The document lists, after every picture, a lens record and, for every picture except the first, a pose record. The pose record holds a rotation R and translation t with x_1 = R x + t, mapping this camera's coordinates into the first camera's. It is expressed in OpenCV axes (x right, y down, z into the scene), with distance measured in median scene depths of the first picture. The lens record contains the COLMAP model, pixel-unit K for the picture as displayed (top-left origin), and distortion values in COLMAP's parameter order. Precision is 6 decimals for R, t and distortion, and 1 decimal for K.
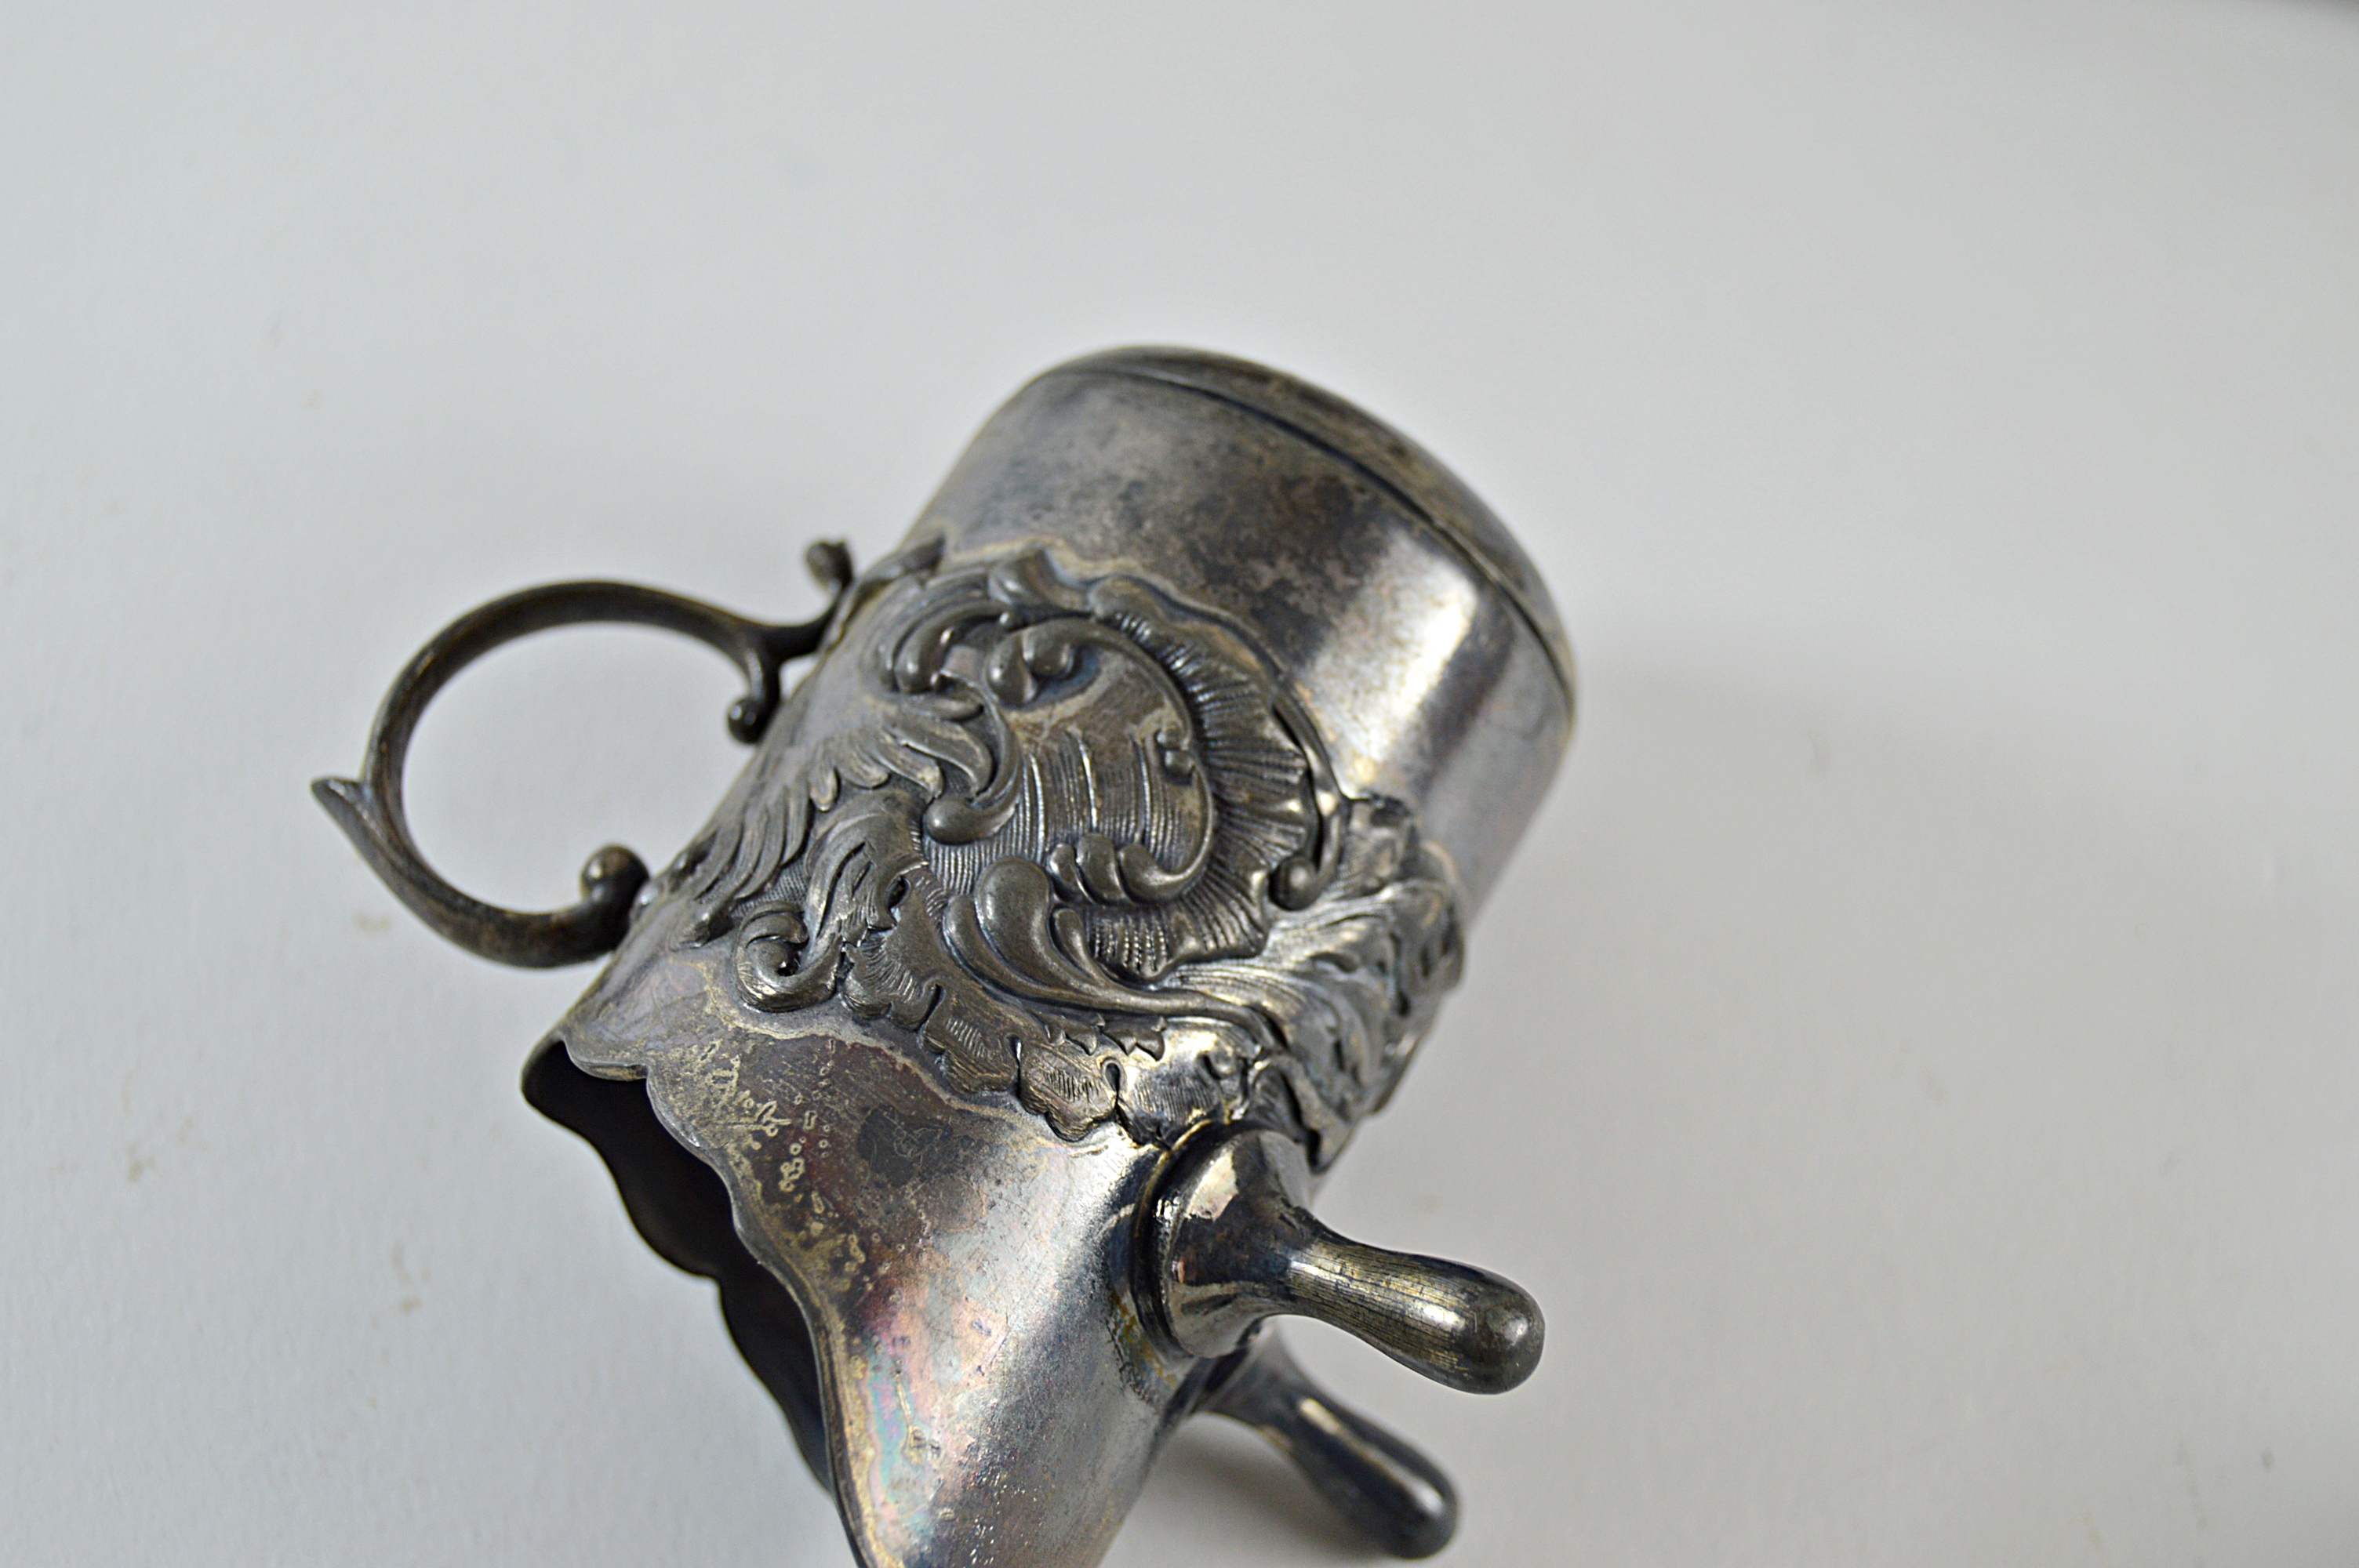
lens RADIAL K [[4428.6, 0, 1178.9], [0, 4428.6, 785.6], [0, 0, 1]] dist [-0.008789, 0.000000]
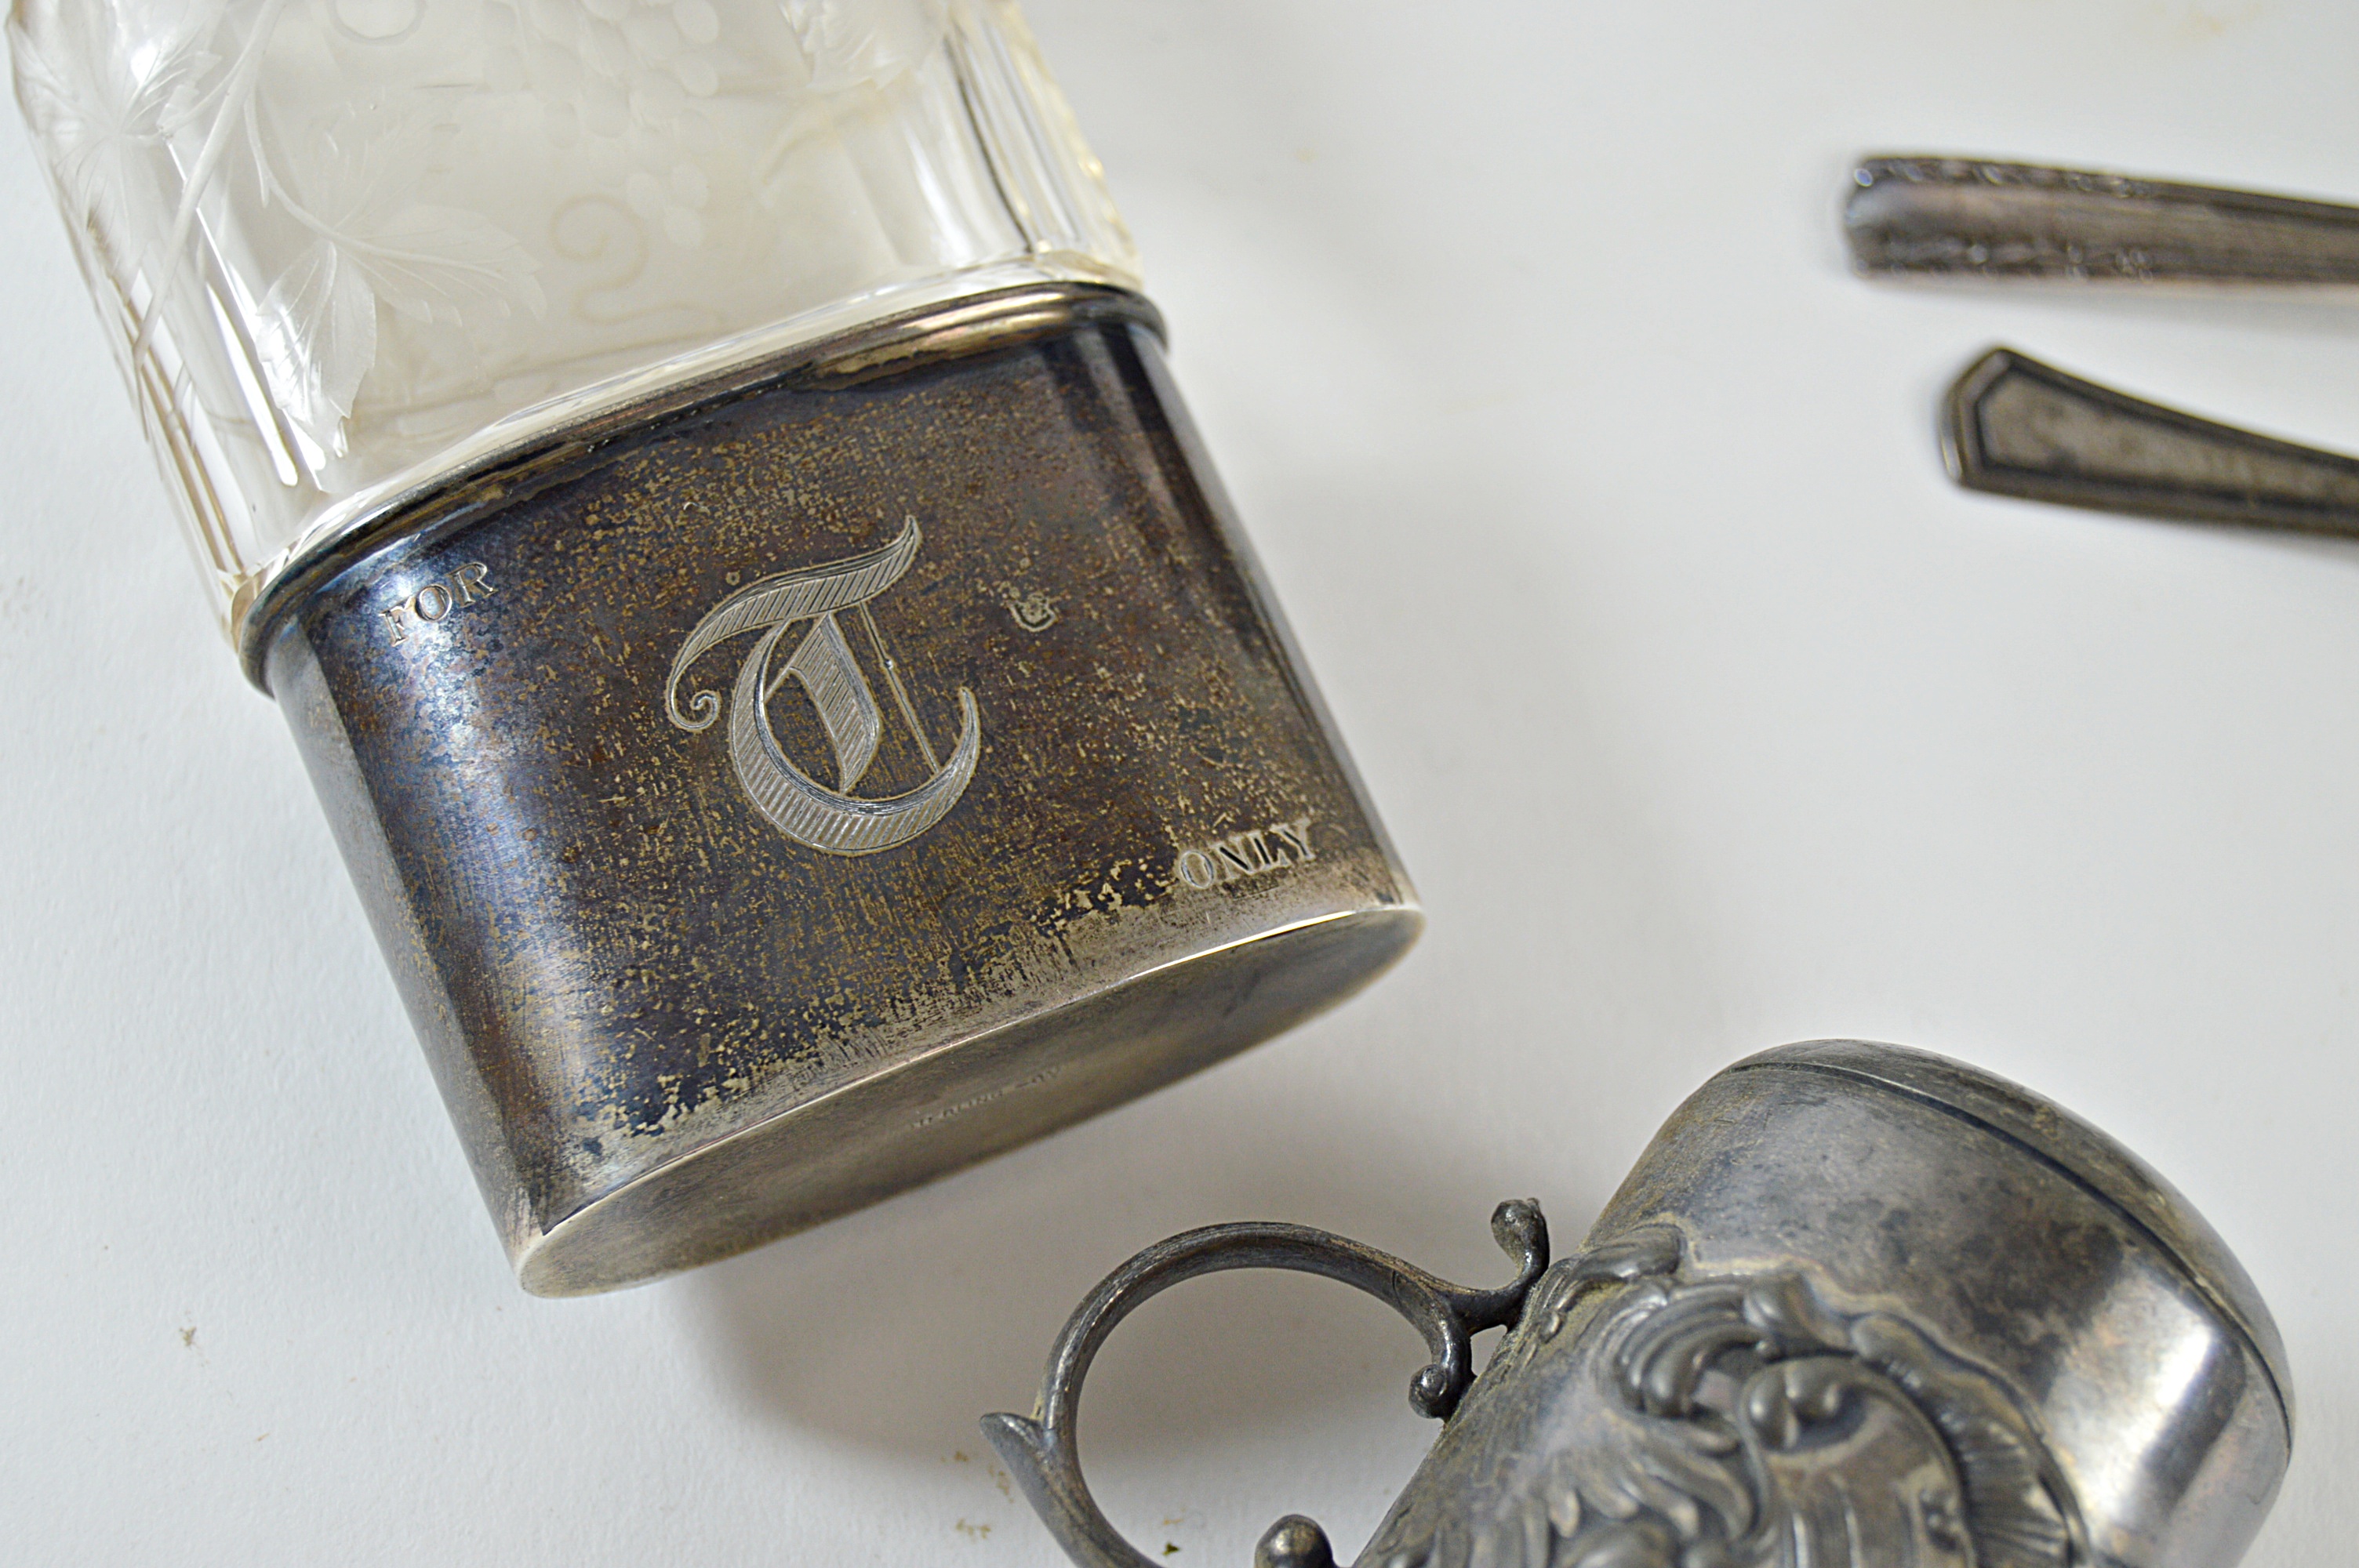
lens RADIAL K [[4428.6, 0, 1178.4], [0, 4428.6, 782.1], [0, 0, 1]] dist [-0.008789, 0.000000]
pose [[0.994670, 0.102077, 0.014533, -0.190569], [-0.101353, 0.993878, -0.043980, -0.103843], [-0.018933, 0.042273, 0.998927, 0.038956]]
